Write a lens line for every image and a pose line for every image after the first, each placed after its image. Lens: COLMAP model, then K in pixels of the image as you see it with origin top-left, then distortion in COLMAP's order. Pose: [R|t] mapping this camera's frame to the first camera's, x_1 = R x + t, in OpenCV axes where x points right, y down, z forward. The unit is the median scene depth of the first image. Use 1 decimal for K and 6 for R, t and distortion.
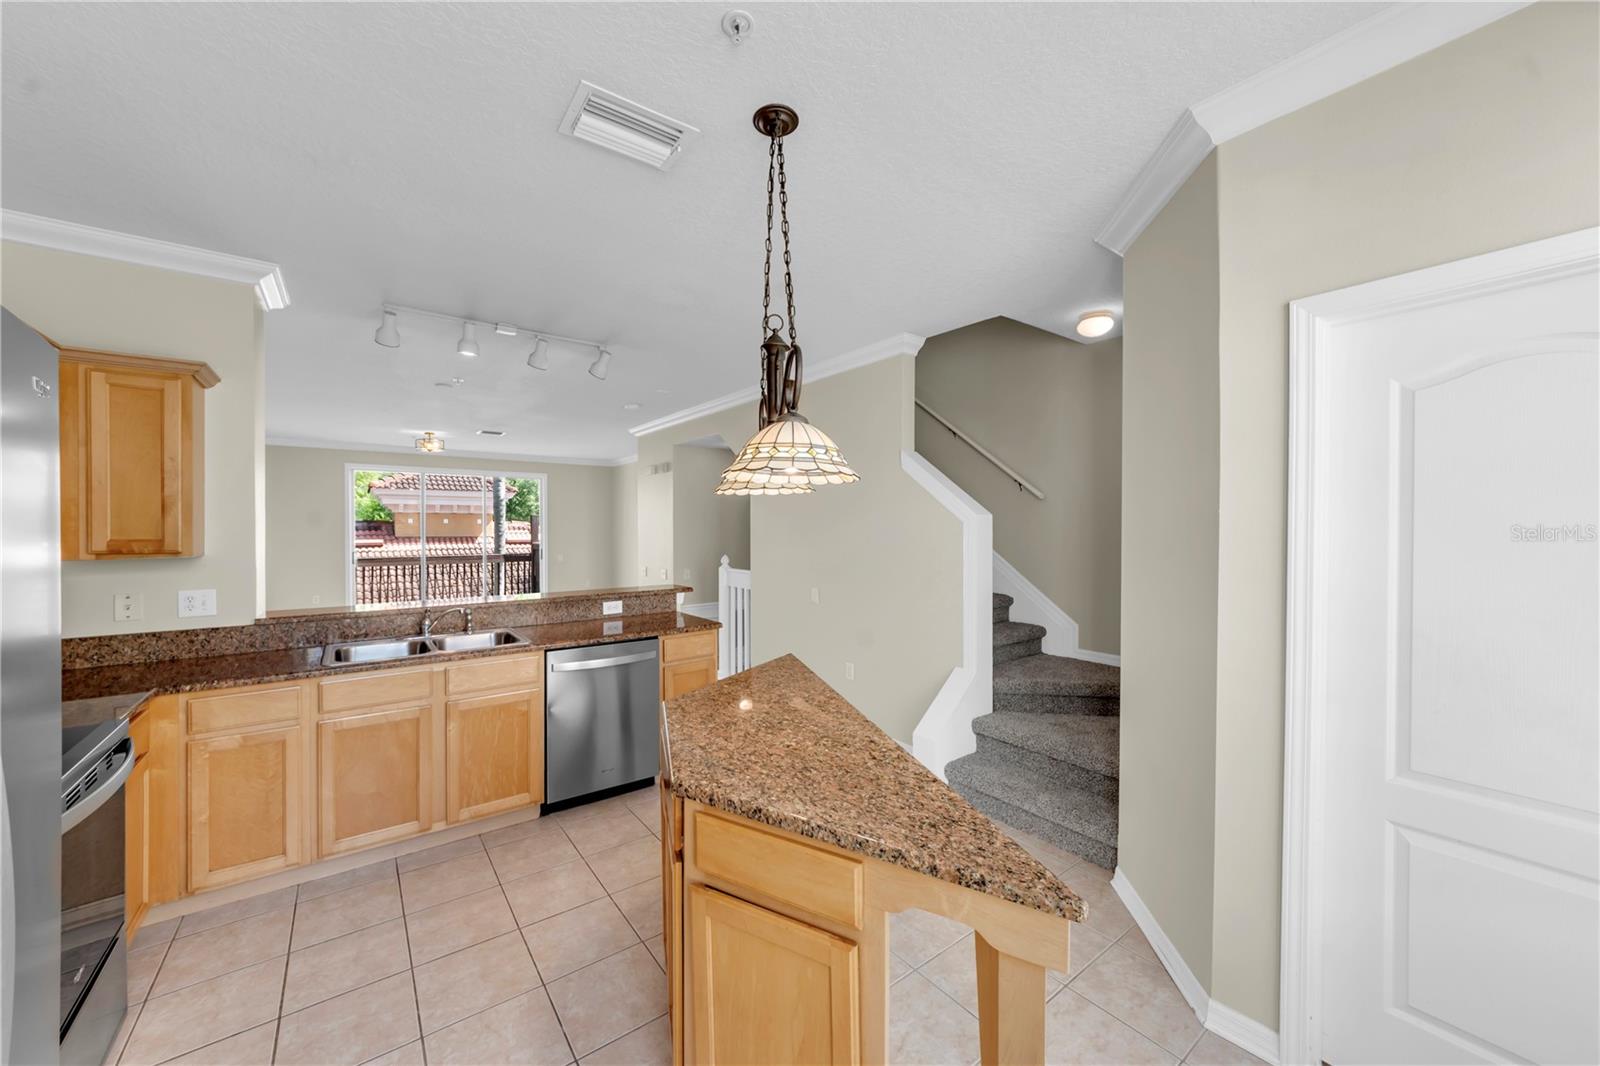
lens RADIAL K [[588.7, 0, 791.1], [0, 588.7, 531.7], [0, 0, 1]] dist [0.001758, -0.000010]
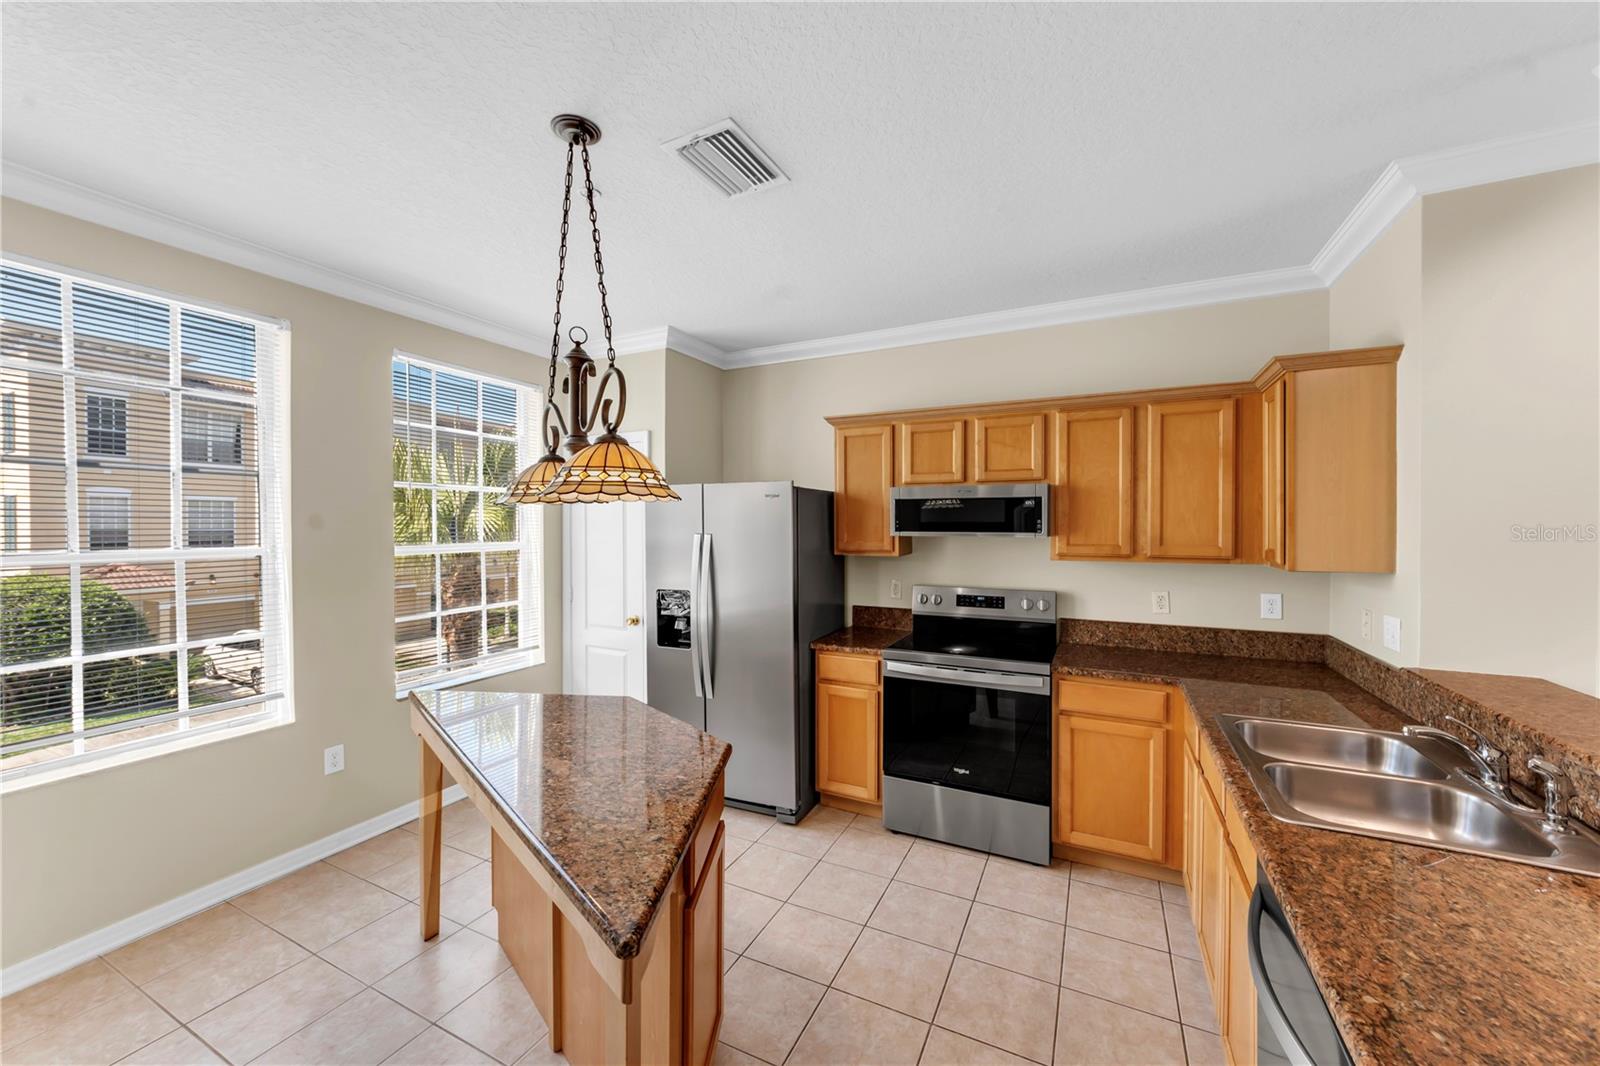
lens RADIAL K [[581.8, 0, 800.0], [0, 581.8, 533.0], [0, 0, 1]] dist [-0.001272, -0.000132]
pose [[-0.881900, 0.004635, -0.471414, 0.112487], [-0.003469, 0.999861, 0.016321, -0.040395], [0.471424, 0.016029, -0.881761, 2.173477]]
